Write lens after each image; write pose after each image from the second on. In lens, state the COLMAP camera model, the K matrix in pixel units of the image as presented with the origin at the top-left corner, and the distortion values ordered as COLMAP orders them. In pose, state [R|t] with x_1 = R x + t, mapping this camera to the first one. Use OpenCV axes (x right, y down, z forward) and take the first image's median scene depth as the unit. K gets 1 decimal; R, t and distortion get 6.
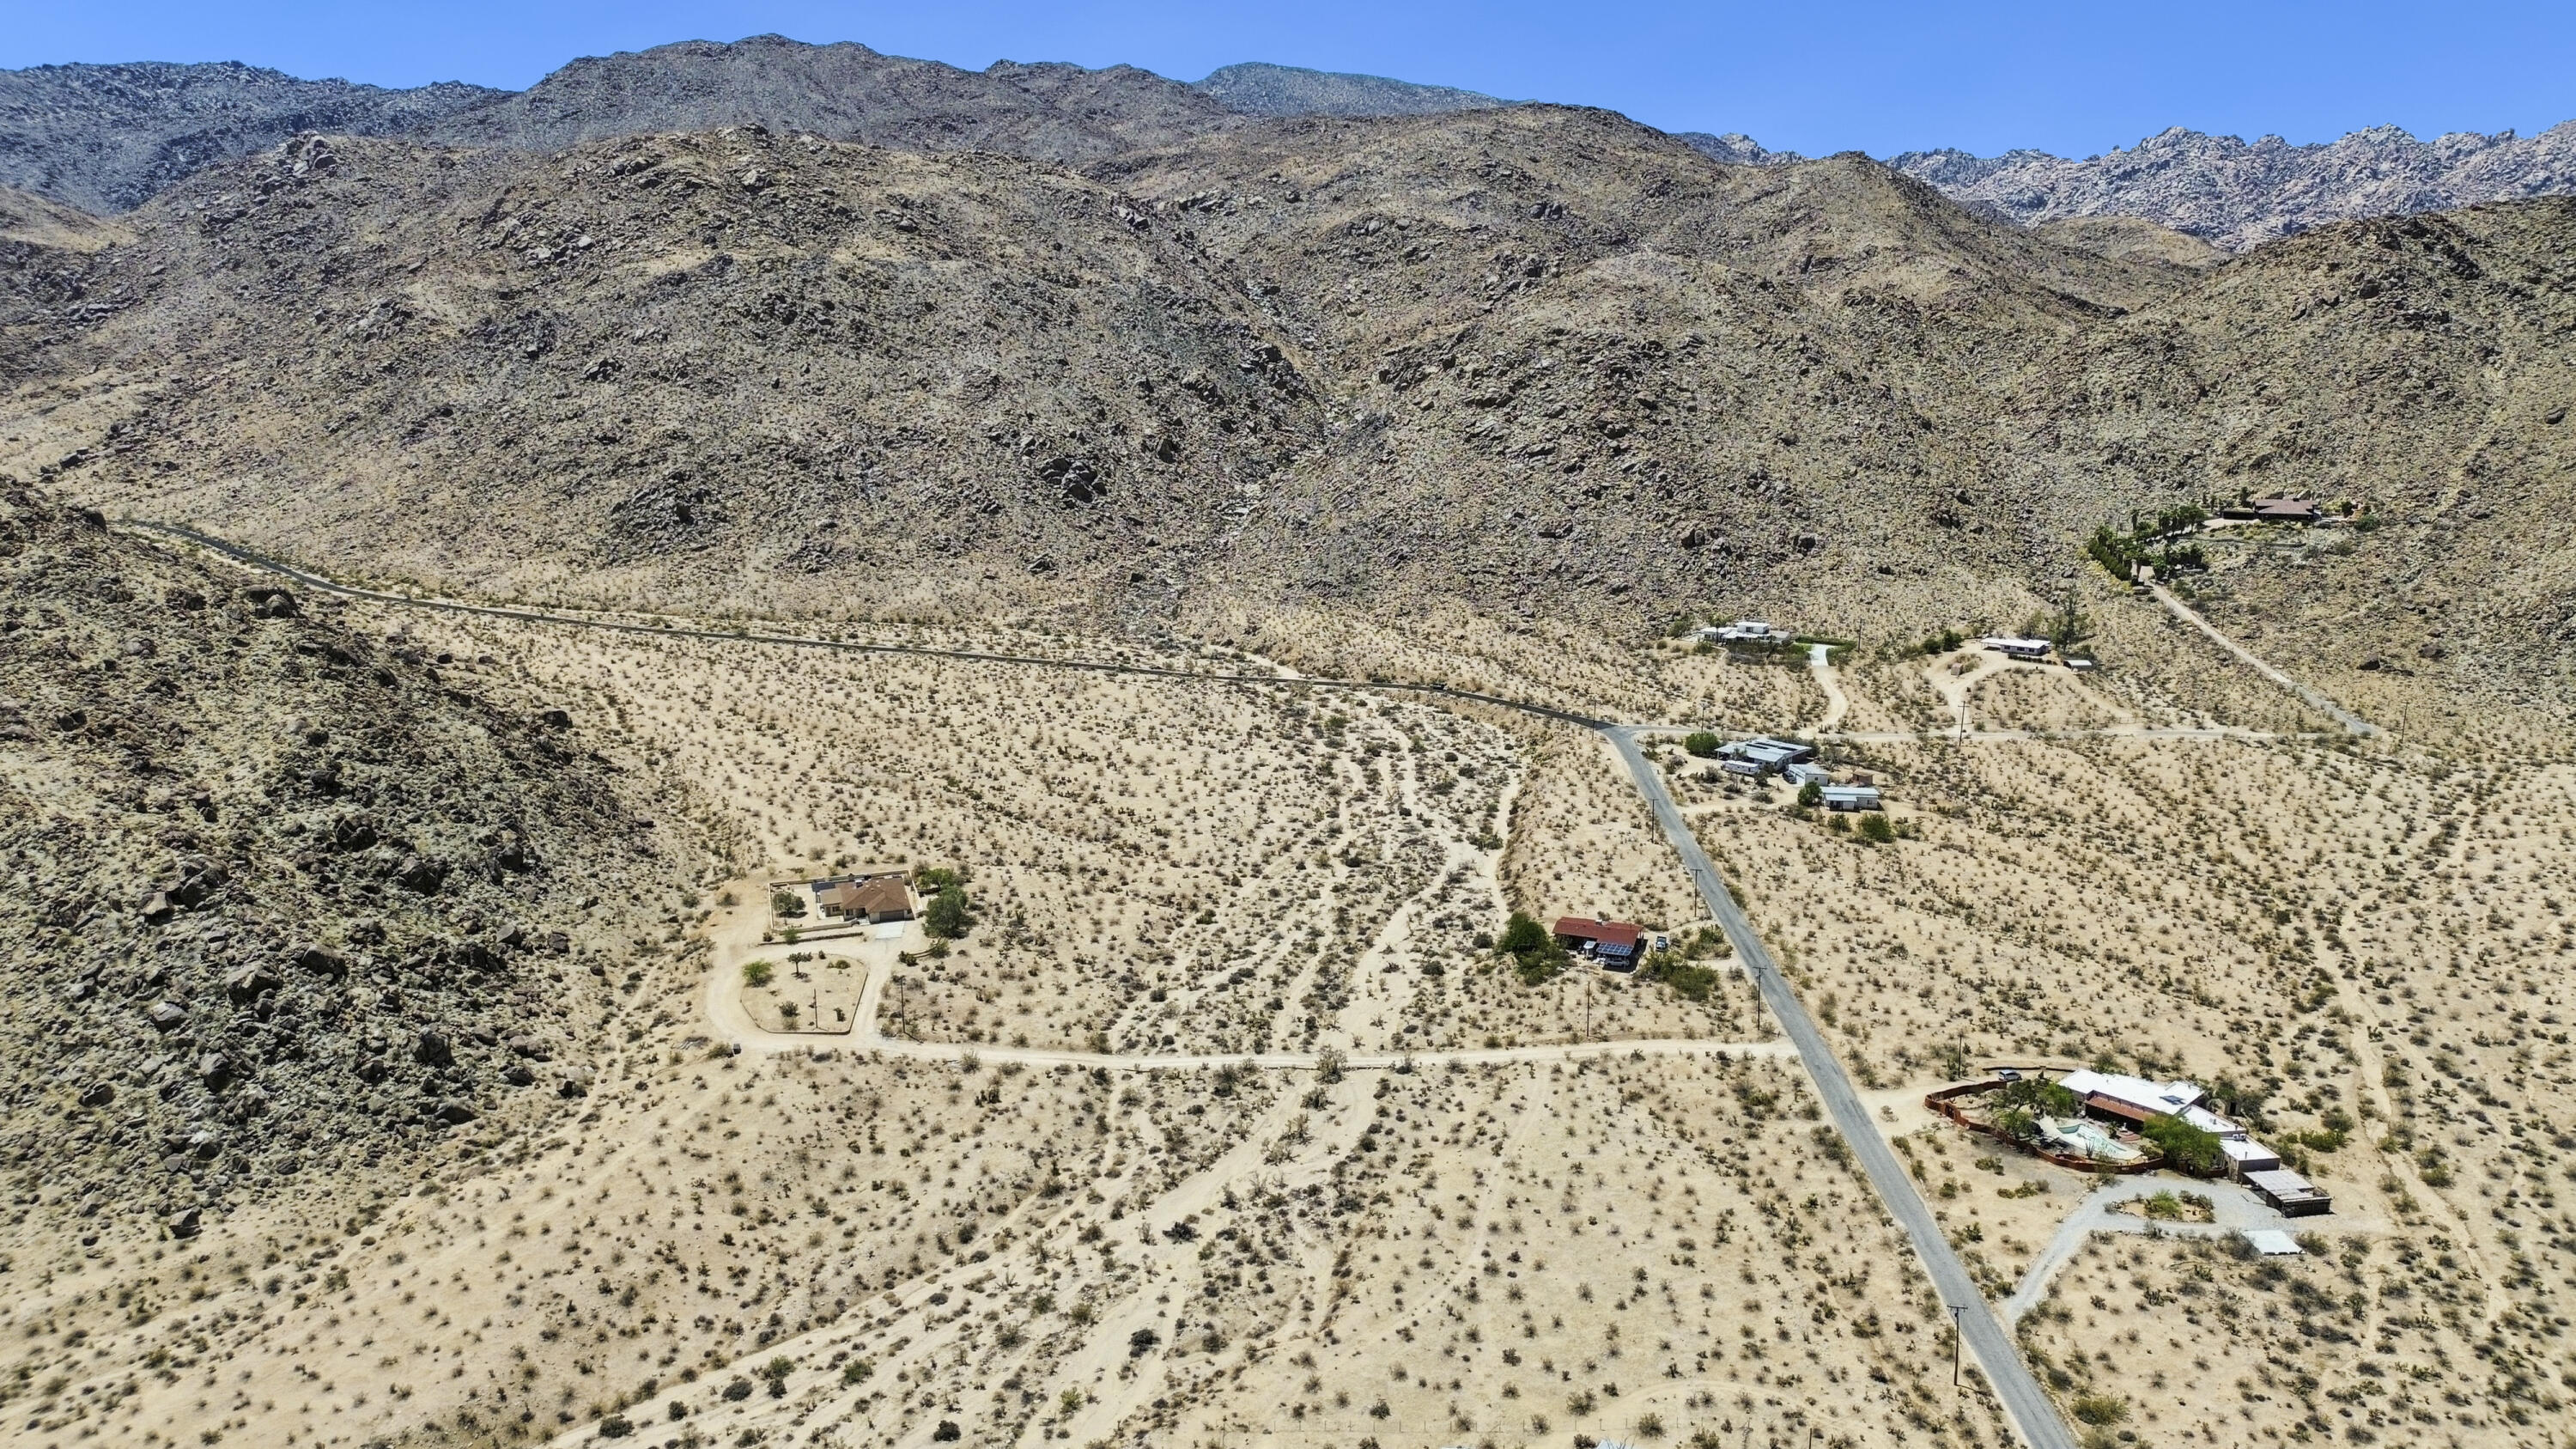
lens RADIAL K [[1831.5, 0, 1291.4], [0, 1831.5, 737.2], [0, 0, 1]] dist [0.092010, -0.115537]
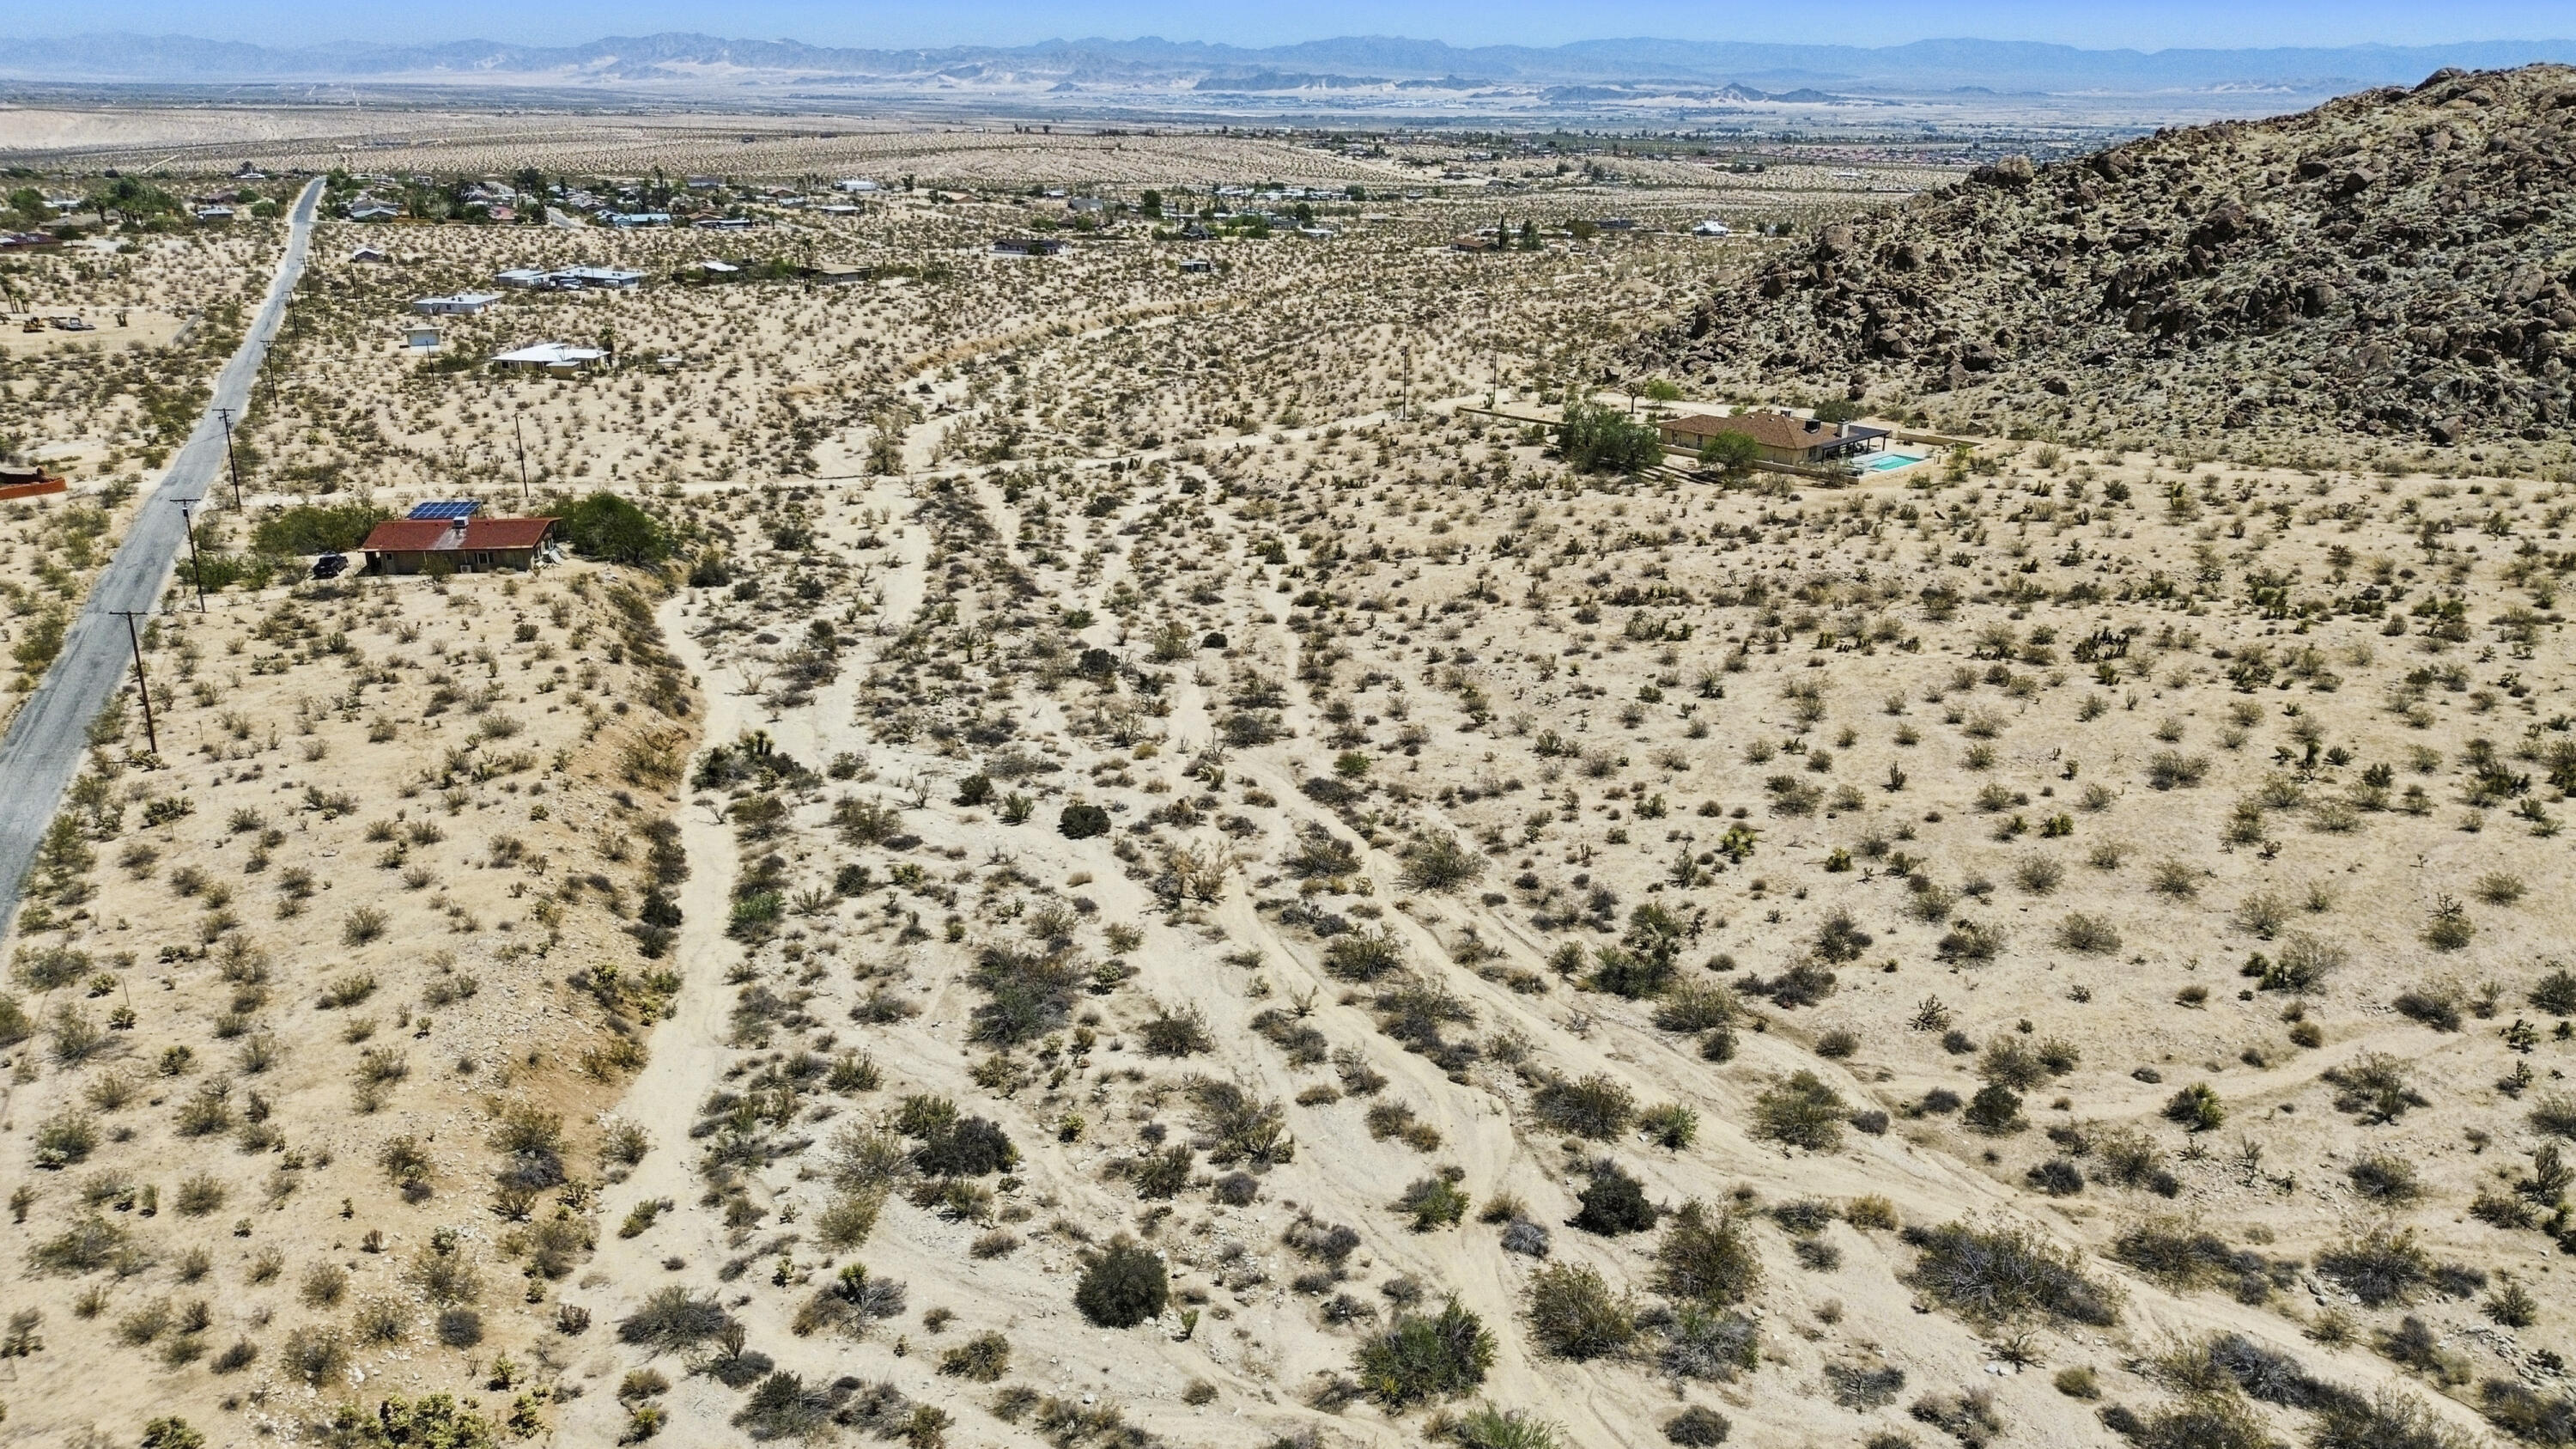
lens RADIAL K [[1843.4, 0, 1290.4], [0, 1843.4, 724.3], [0, 0, 1]] dist [0.072306, -0.077799]
pose [[-0.902564, 0.147581, -0.404473, 0.156818], [-0.100726, 0.840977, 0.531613, -0.129450], [0.418609, 0.520556, -0.744170, 1.332150]]
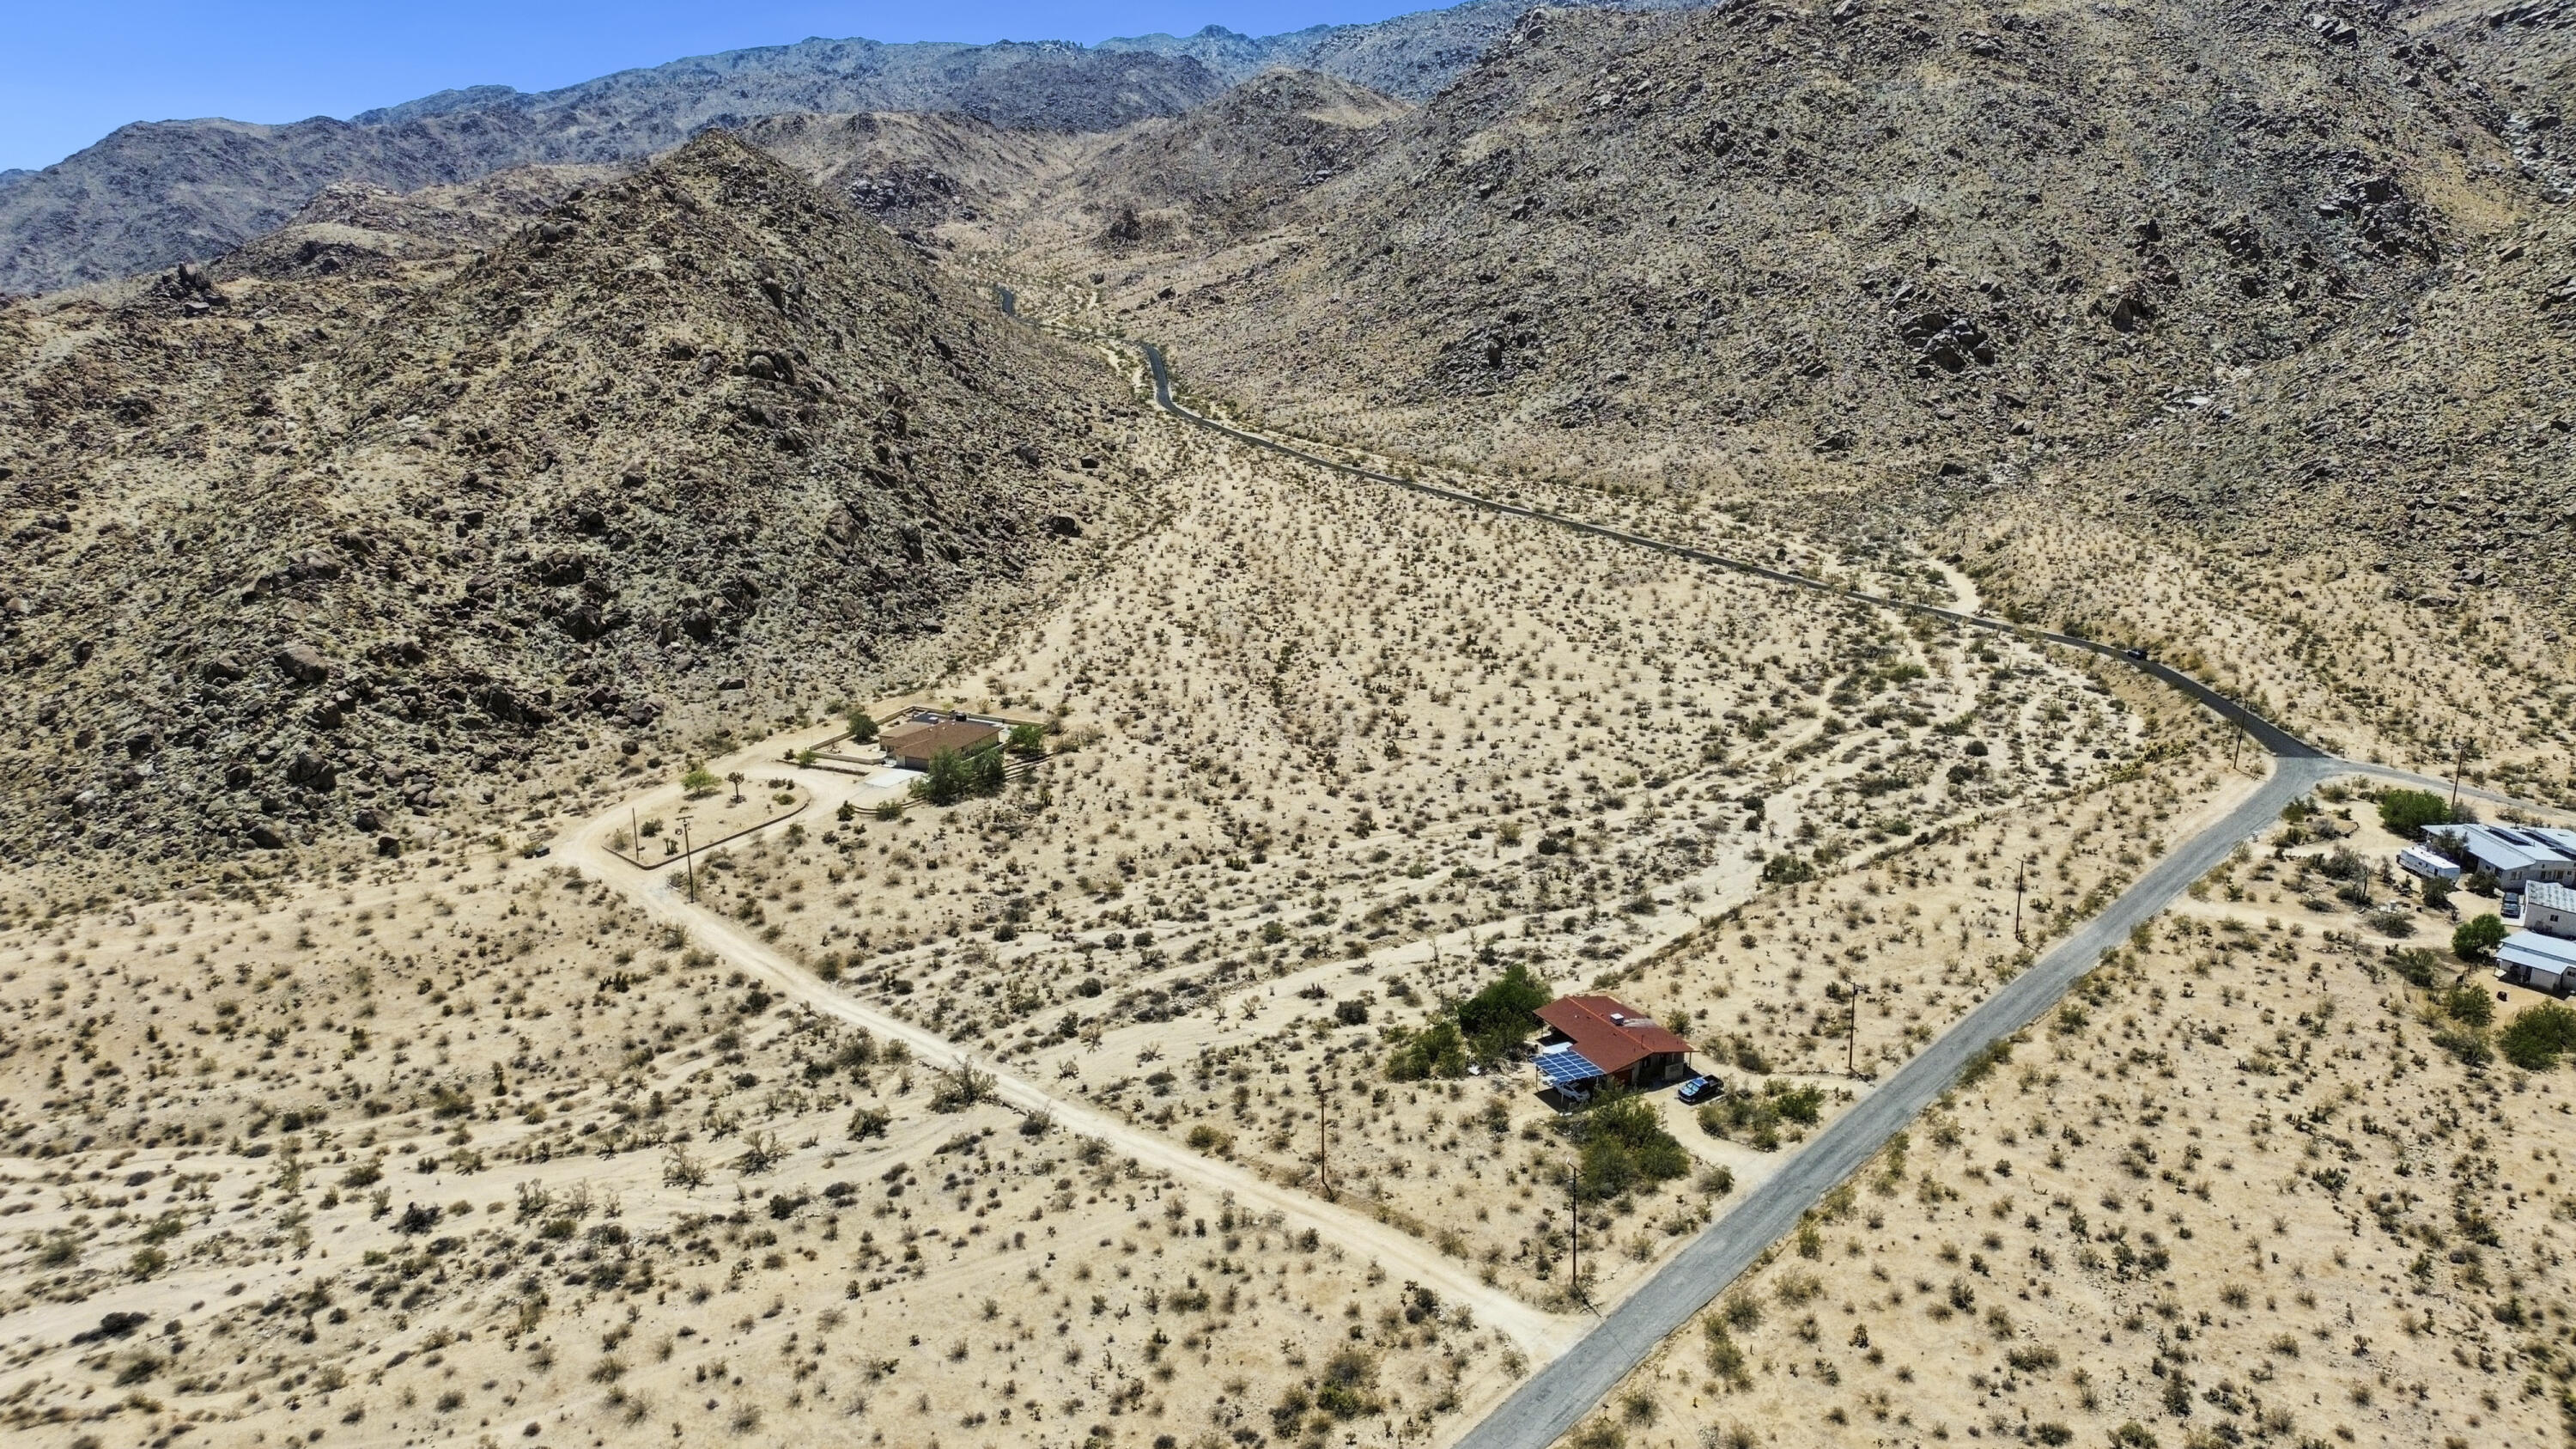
lens RADIAL K [[1837.8, 0, 1290.4], [0, 1837.8, 727.1], [0, 0, 1]] dist [0.074713, -0.078009]
pose [[0.739971, 0.189212, -0.645478, 0.395043], [-0.164344, 0.981394, 0.099278, -0.025646], [0.652253, 0.032617, 0.757299, 0.439683]]
